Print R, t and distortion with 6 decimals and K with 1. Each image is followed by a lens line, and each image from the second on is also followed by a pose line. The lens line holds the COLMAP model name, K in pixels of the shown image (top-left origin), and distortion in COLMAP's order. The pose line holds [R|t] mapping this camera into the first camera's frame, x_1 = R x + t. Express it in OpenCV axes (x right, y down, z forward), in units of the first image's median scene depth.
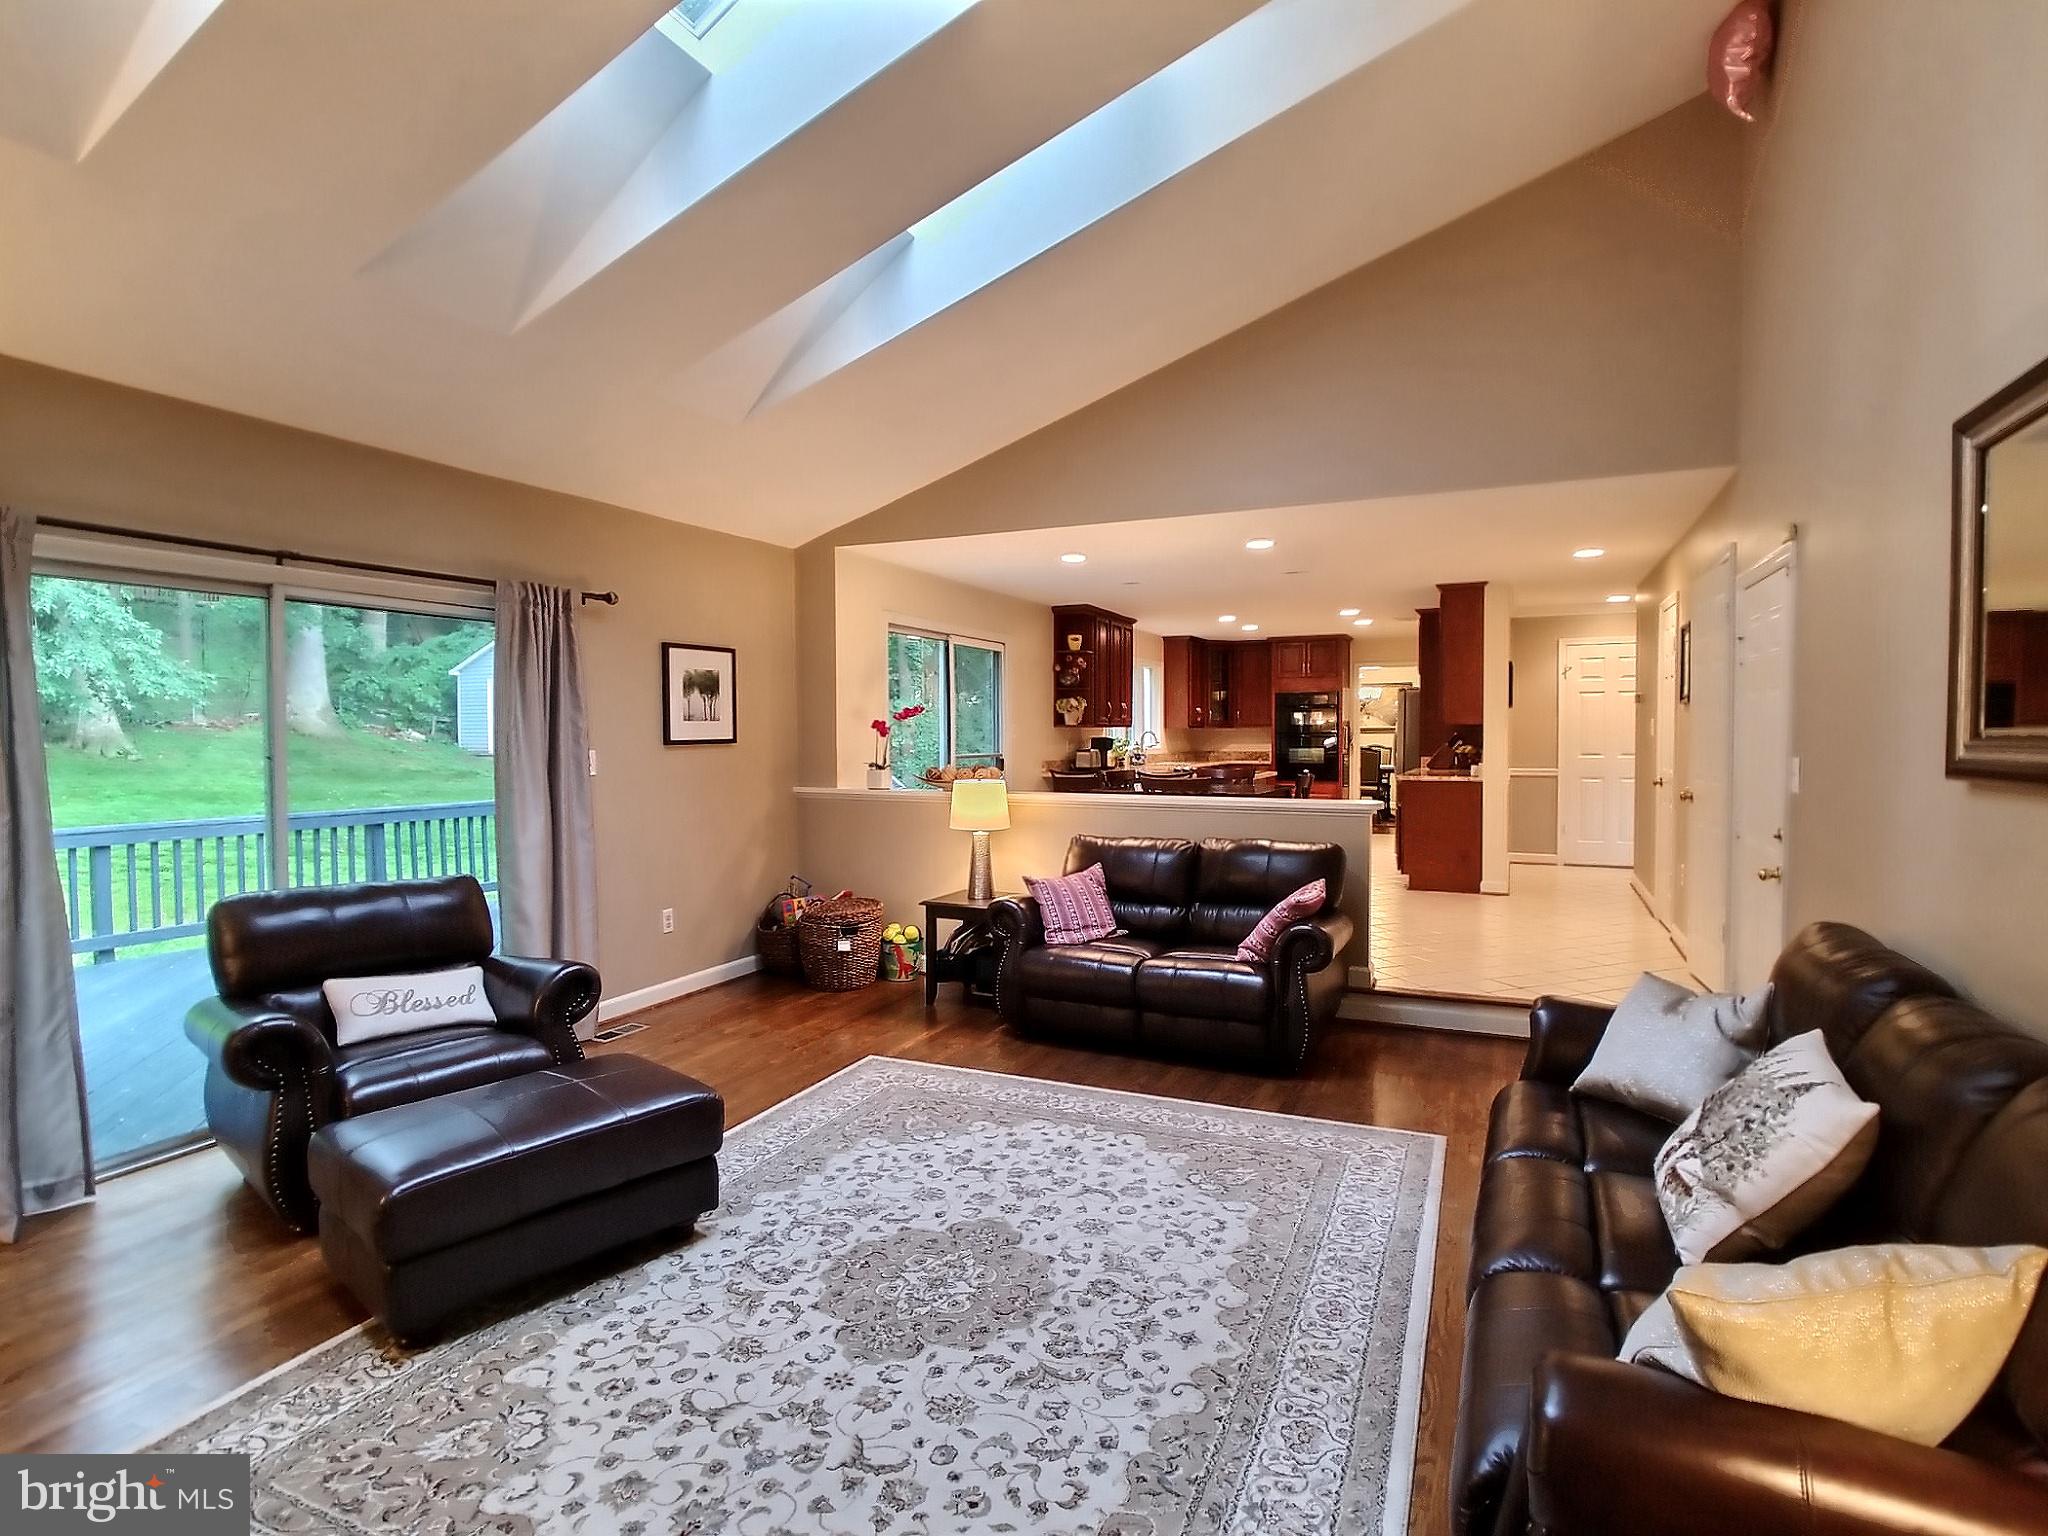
lens RADIAL K [[1025.0, 0, 1038.2], [0, 1025.0, 767.4], [0, 0, 1]] dist [-0.019513, 0.002789]
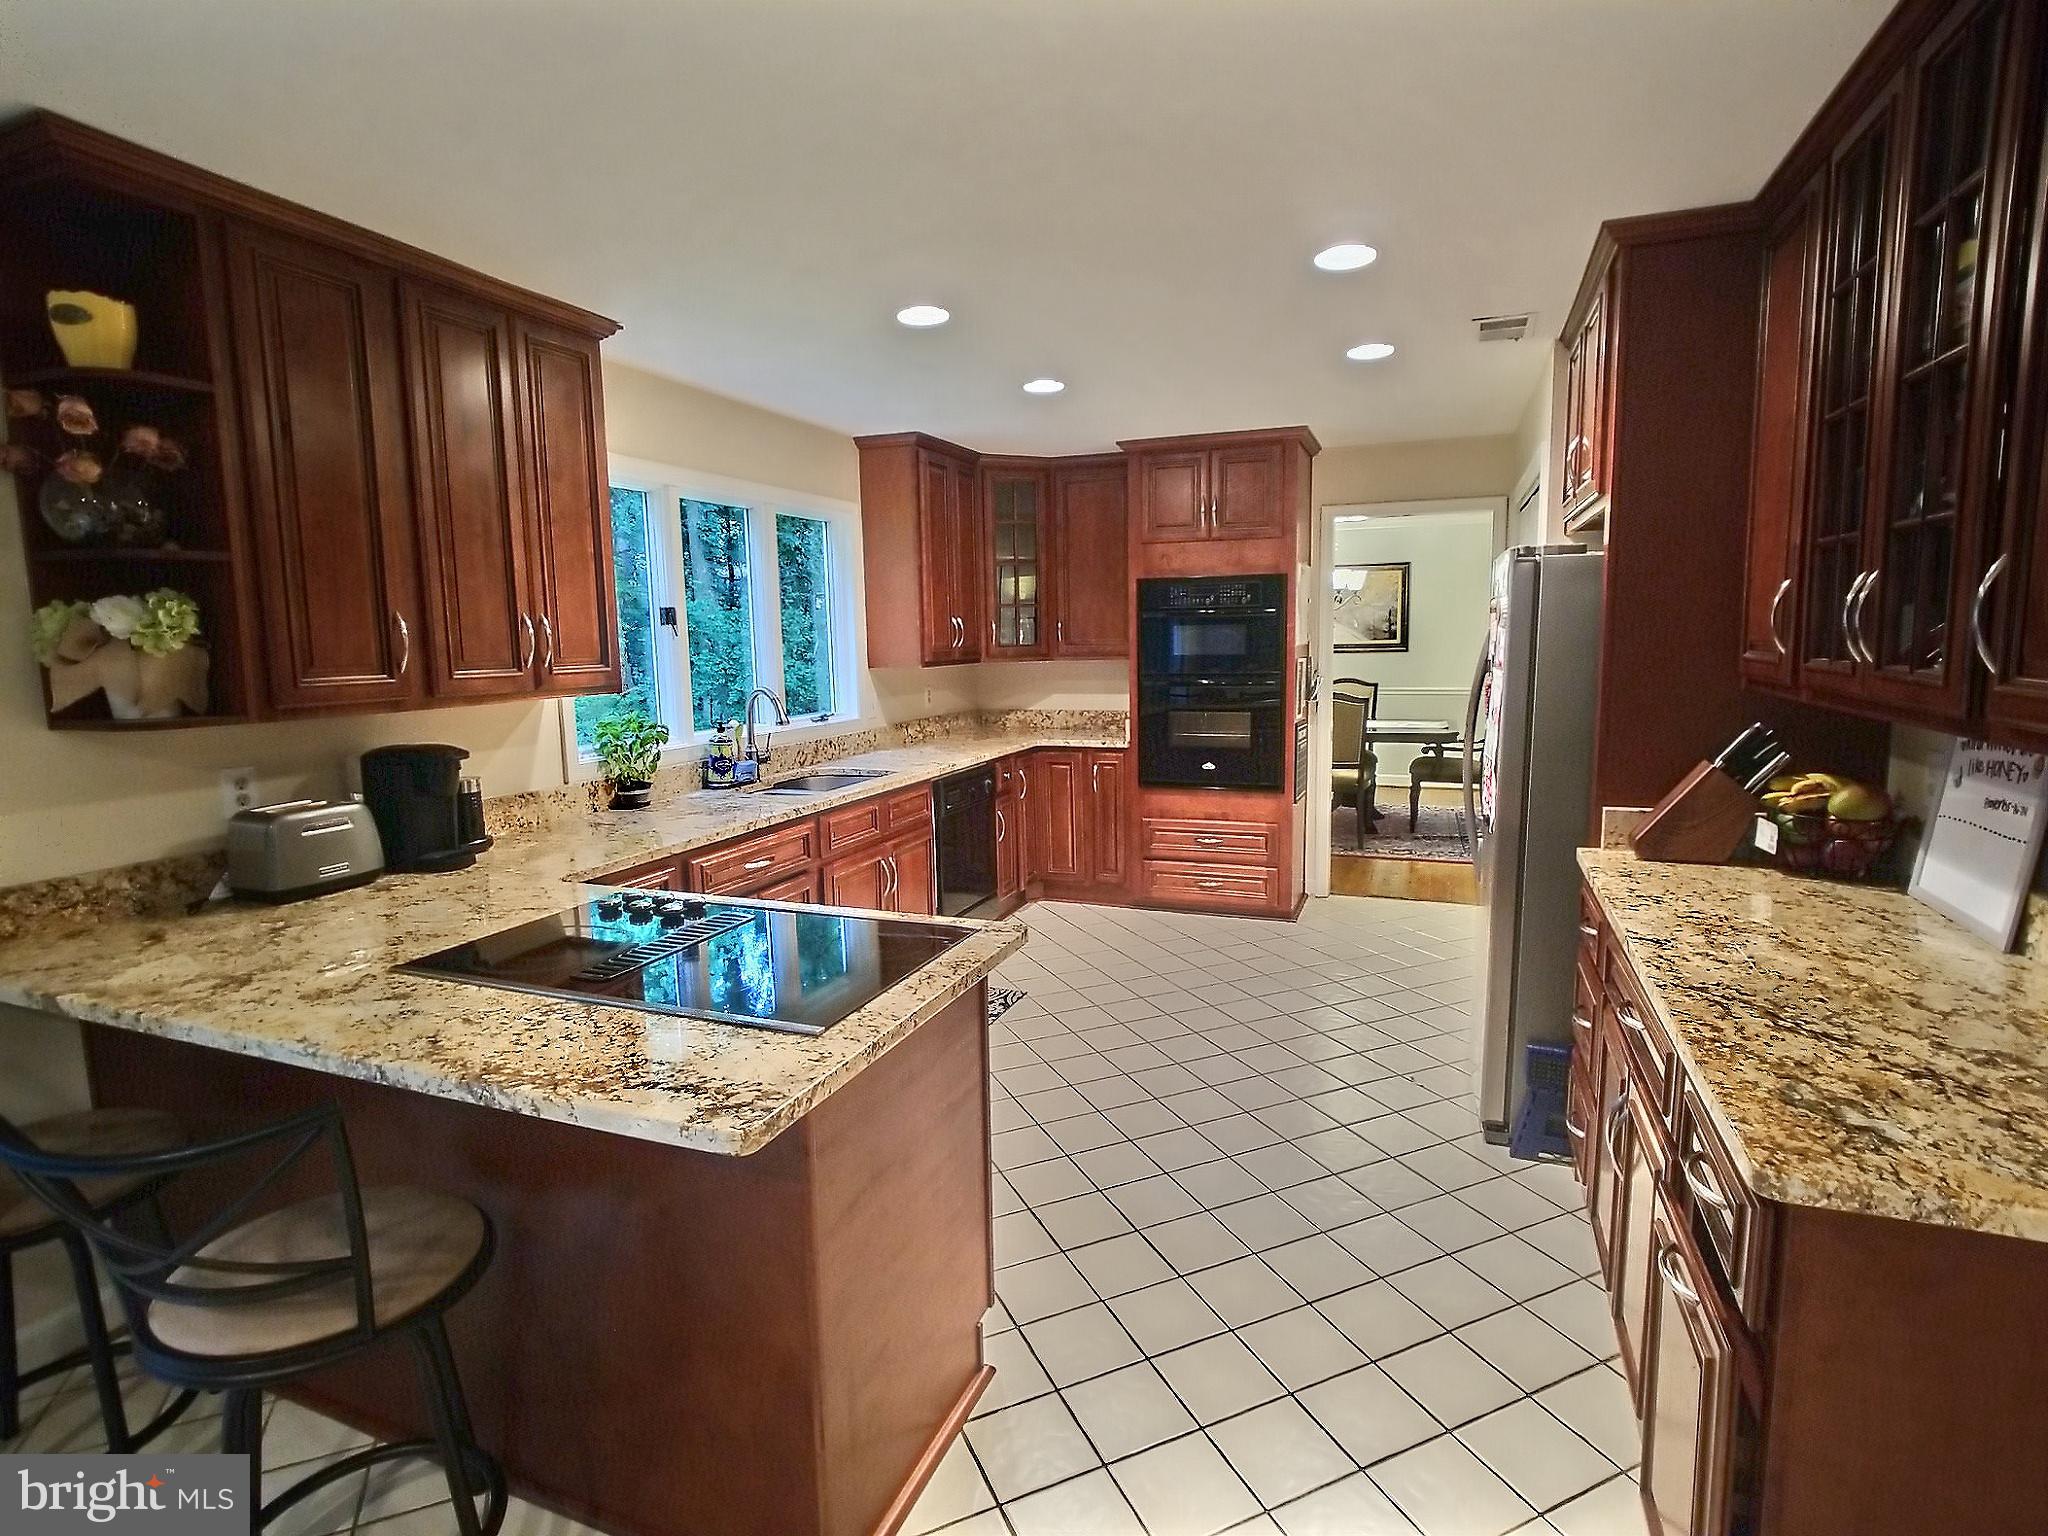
lens RADIAL K [[1025.0, 0, 1038.2], [0, 1025.0, 767.4], [0, 0, 1]] dist [-0.019513, 0.002789]
pose [[0.998026, -0.020280, 0.059434, 0.166113], [0.014379, 0.995074, 0.098085, -0.038001], [-0.061130, -0.097037, 0.993402, 0.586976]]
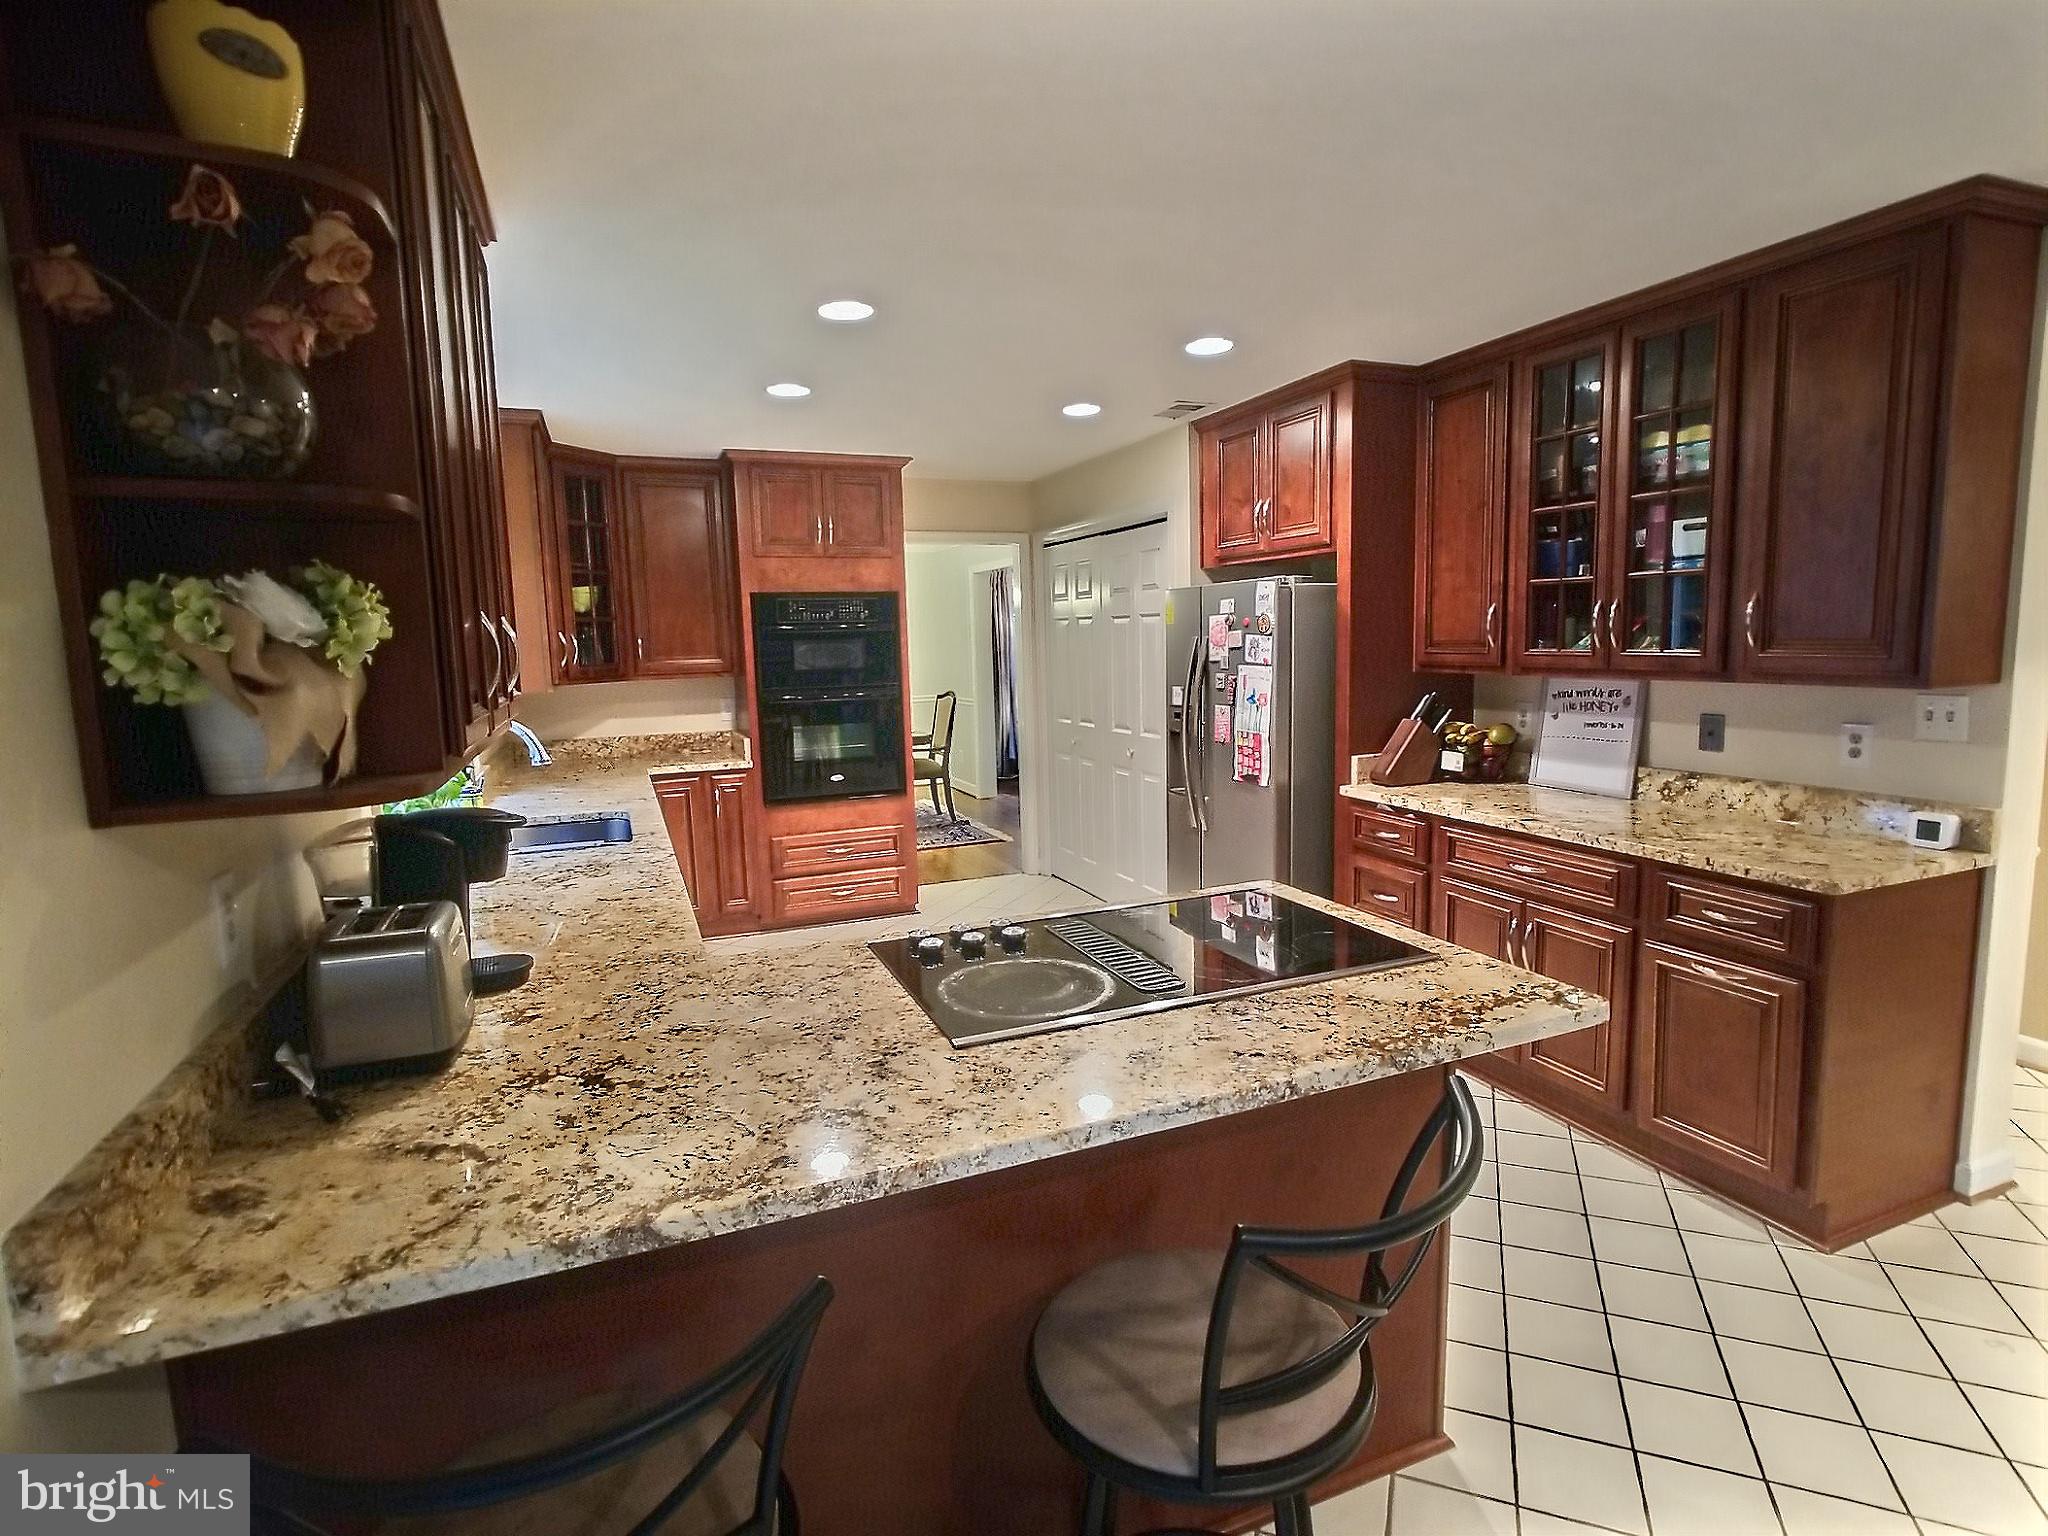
lens RADIAL K [[1025.0, 0, 1038.2], [0, 1025.0, 767.4], [0, 0, 1]] dist [-0.019513, 0.002789]
pose [[0.676871, -0.107003, 0.728283, 0.003963], [0.047319, 0.993657, 0.102015, -0.040295], [-0.734579, -0.034590, 0.677641, 0.648501]]
